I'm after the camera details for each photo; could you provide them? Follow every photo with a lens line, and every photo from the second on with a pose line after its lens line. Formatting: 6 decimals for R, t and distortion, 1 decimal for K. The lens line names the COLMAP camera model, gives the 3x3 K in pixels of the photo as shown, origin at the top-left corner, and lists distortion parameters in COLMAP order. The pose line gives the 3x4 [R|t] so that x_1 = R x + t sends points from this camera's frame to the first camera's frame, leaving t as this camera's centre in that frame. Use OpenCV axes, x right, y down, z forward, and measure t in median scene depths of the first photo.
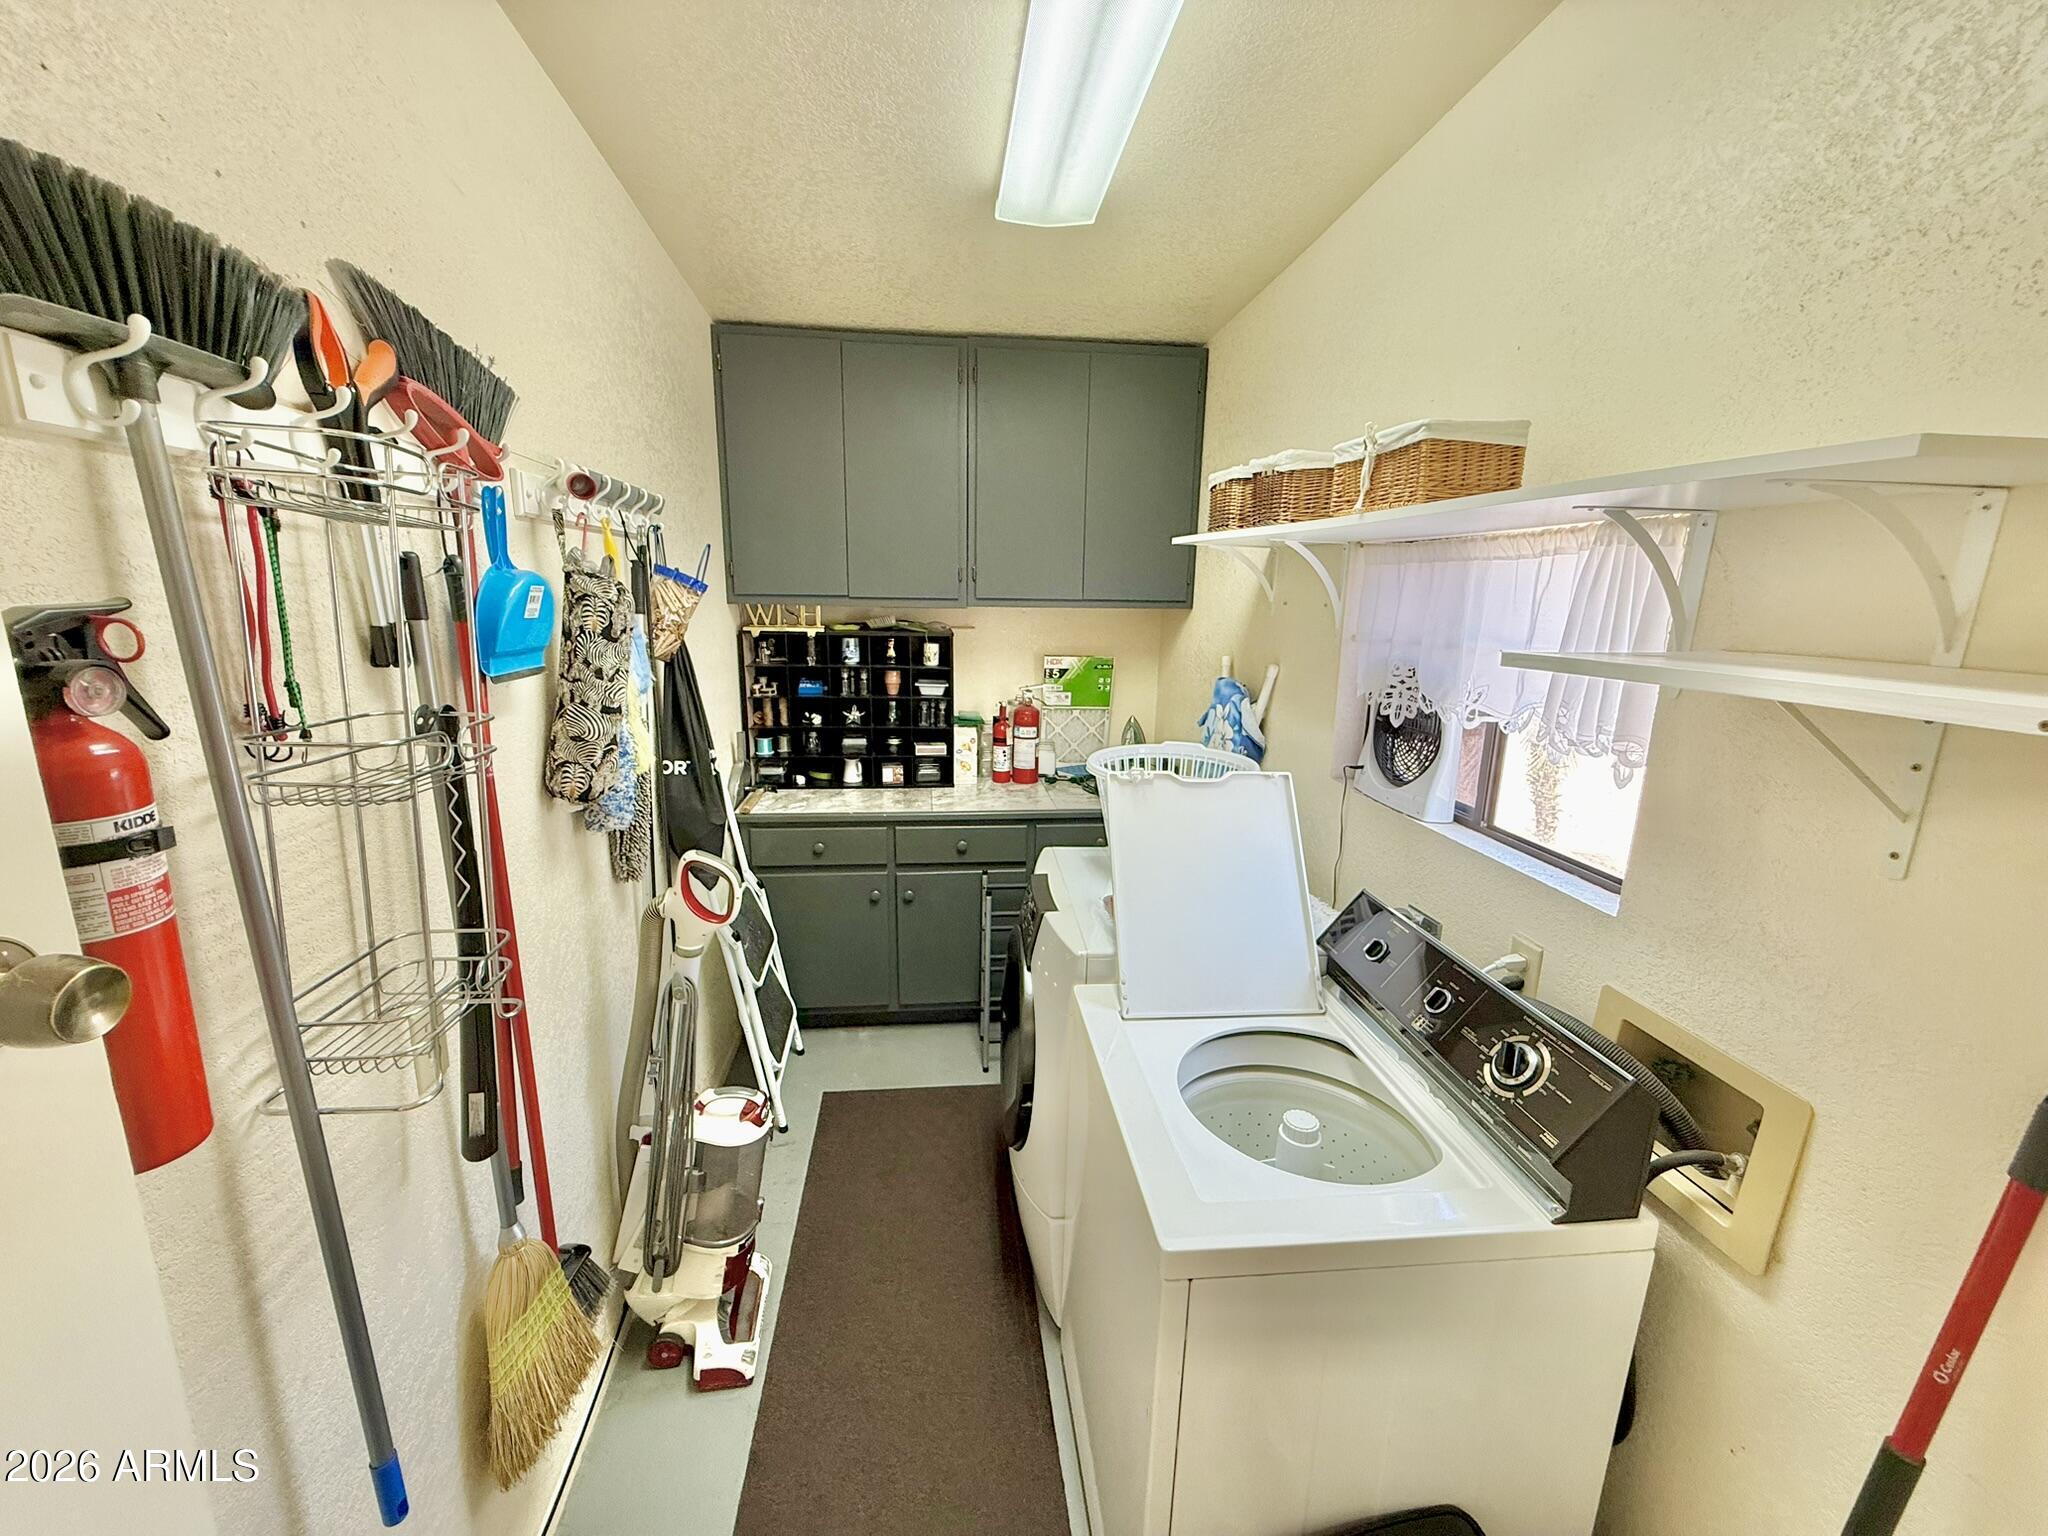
lens RADIAL K [[812.2, 0, 1021.5], [0, 812.2, 767.5], [0, 0, 1]] dist [-0.000529, -0.000201]
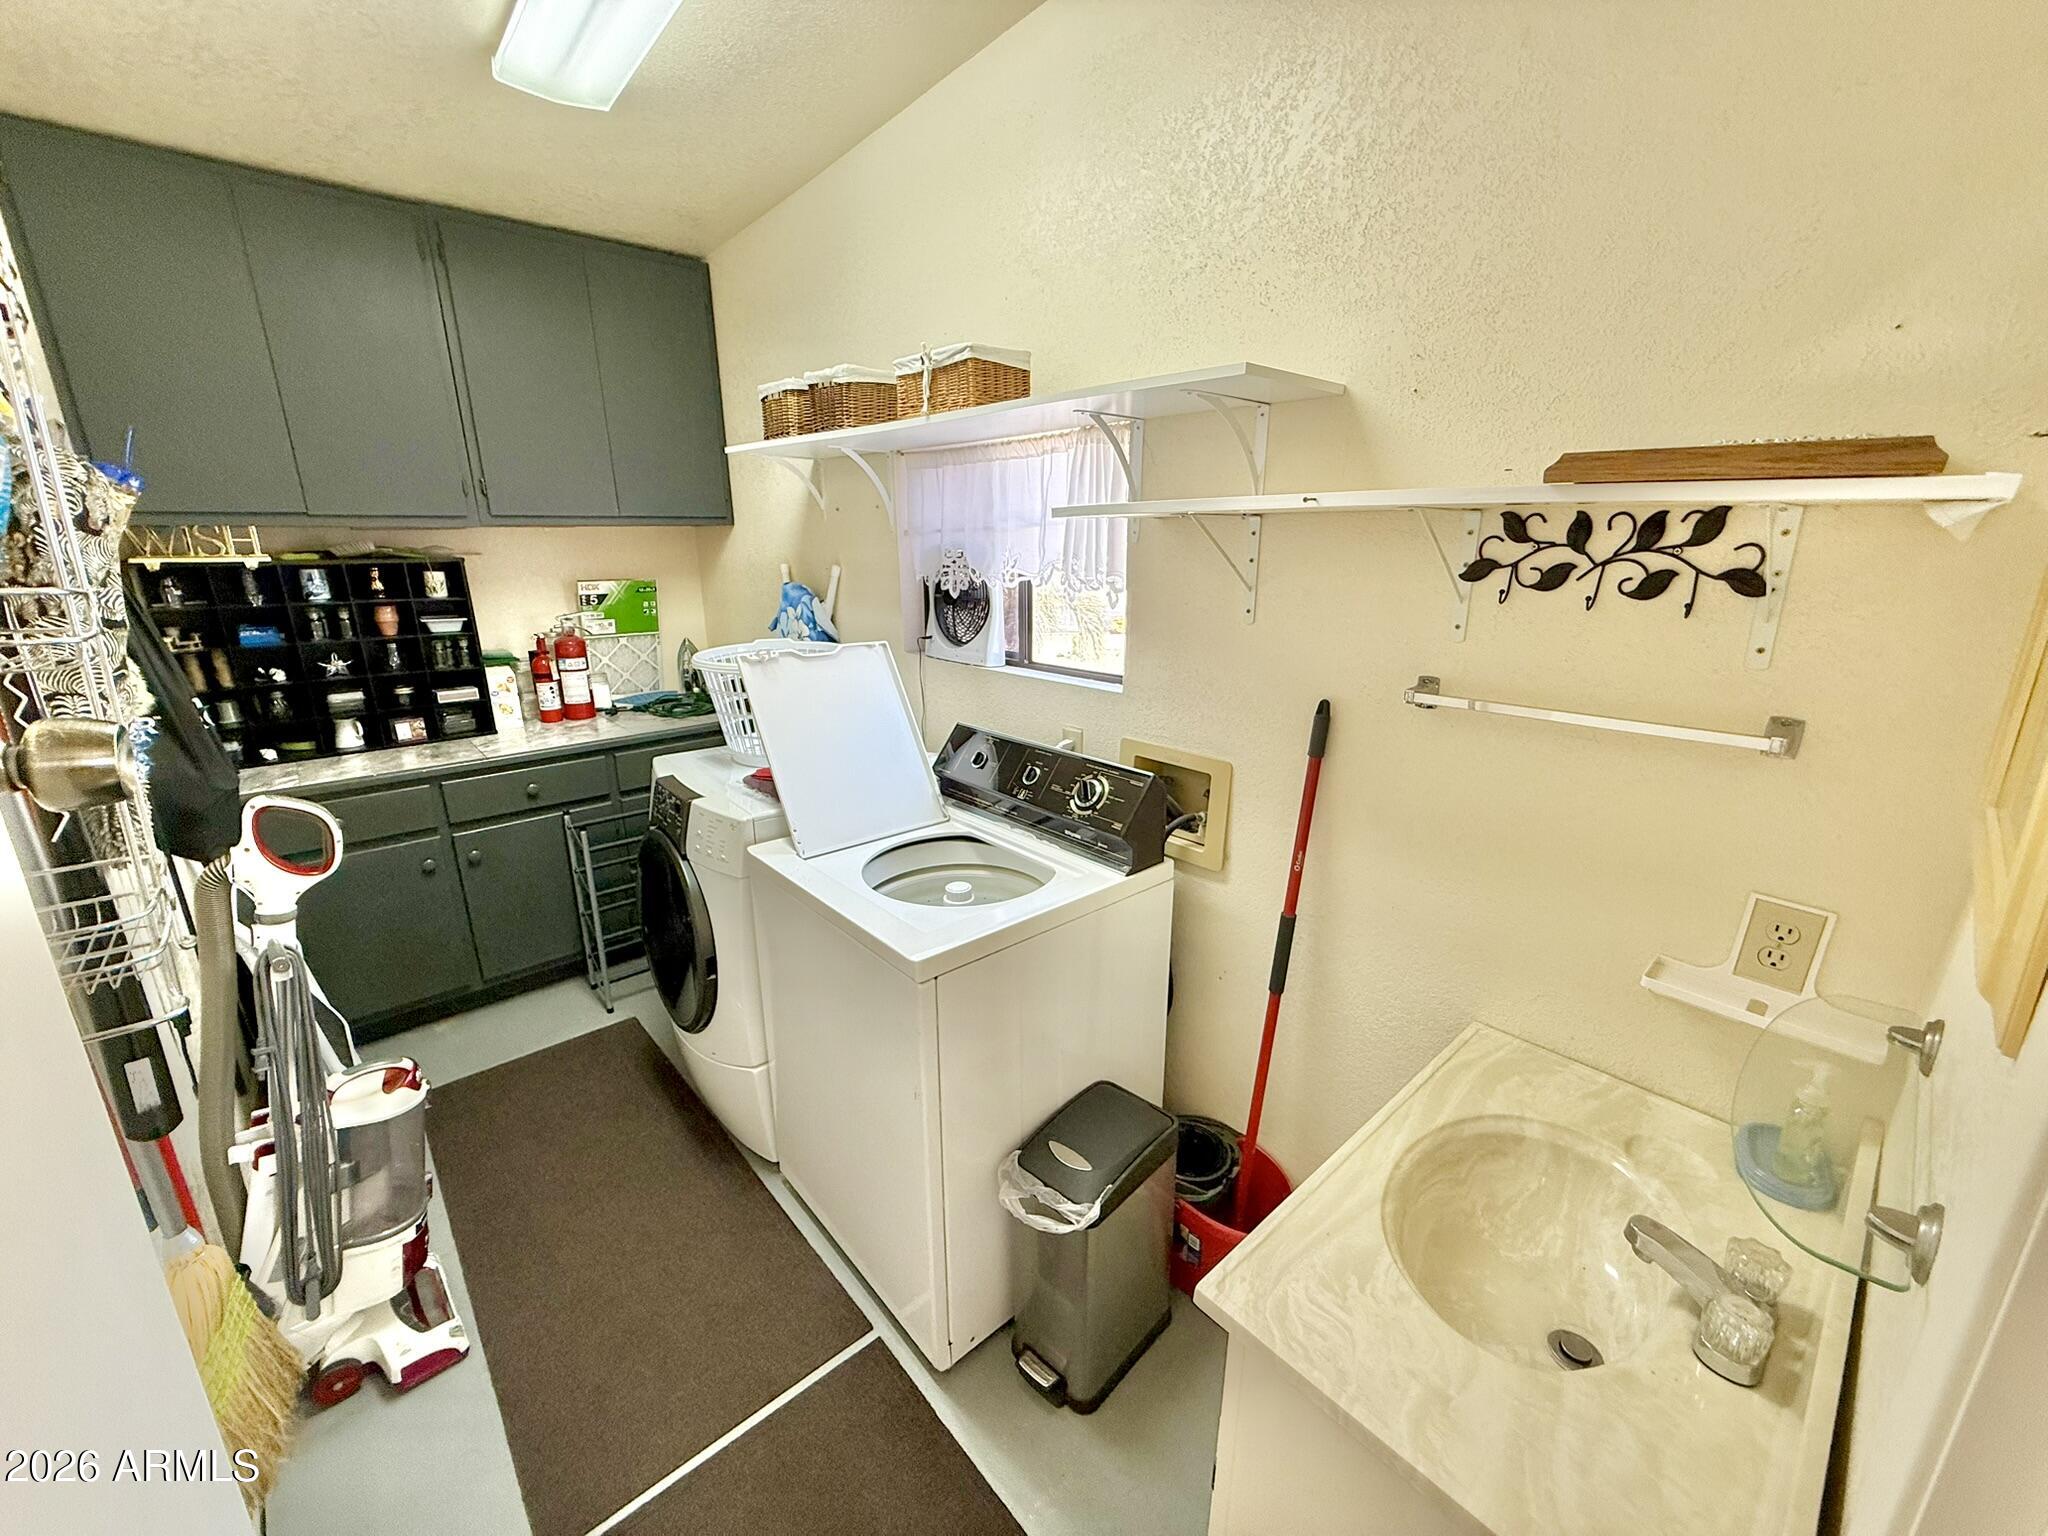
lens RADIAL K [[811.9, 0, 1018.7], [0, 811.9, 768.3], [0, 0, 1]] dist [0.000403, -0.000207]
pose [[0.816613, -0.180351, 0.548286, -0.149215], [0.145313, 0.983571, 0.107104, 0.066289], [-0.558594, -0.007790, 0.829404, -0.083657]]
